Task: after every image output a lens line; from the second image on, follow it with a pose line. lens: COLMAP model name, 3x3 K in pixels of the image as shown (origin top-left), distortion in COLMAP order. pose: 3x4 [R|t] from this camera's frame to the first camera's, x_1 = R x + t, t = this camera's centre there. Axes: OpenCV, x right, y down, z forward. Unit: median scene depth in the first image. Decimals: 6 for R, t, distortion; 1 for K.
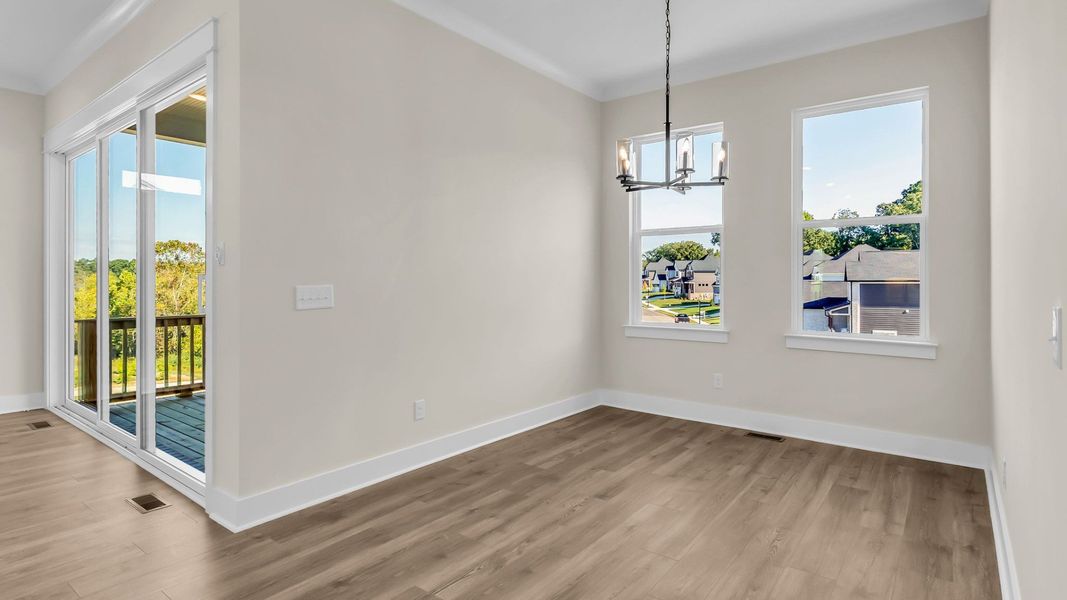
lens RADIAL K [[543.5, 0, 546.0], [0, 543.5, 272.7], [0, 0, 1]] dist [-0.002134, 0.000306]
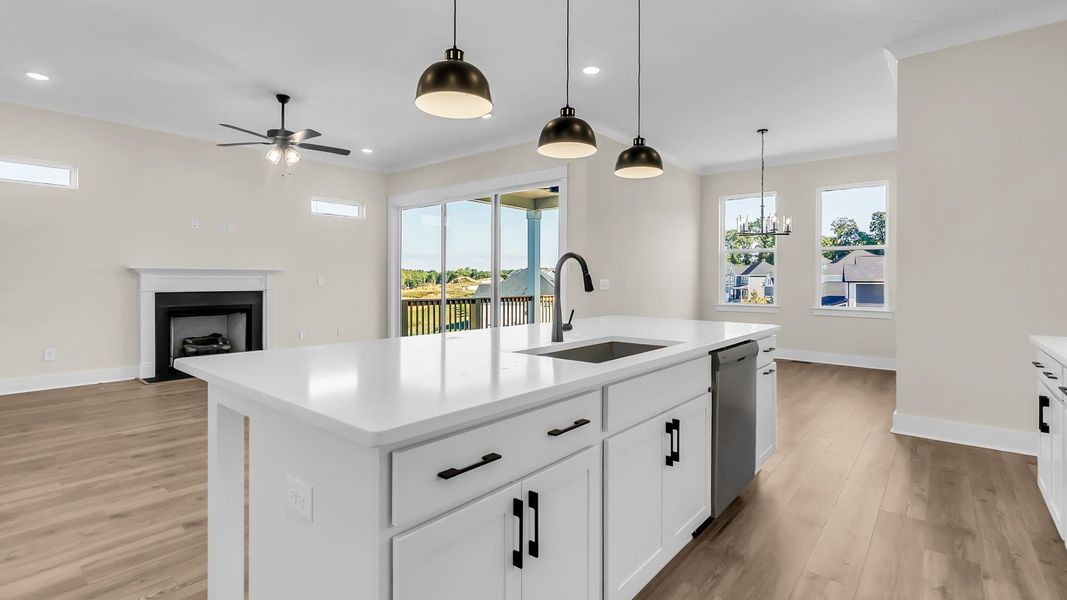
lens RADIAL K [[489.6, 0, 537.7], [0, 489.6, 274.2], [0, 0, 1]] dist [-0.008970, 0.003451]
pose [[0.998498, 0.003947, -0.054647, -4.285119], [-0.003841, 0.999991, 0.002058, -0.016487], [0.054654, -0.001845, 0.998504, -7.602942]]
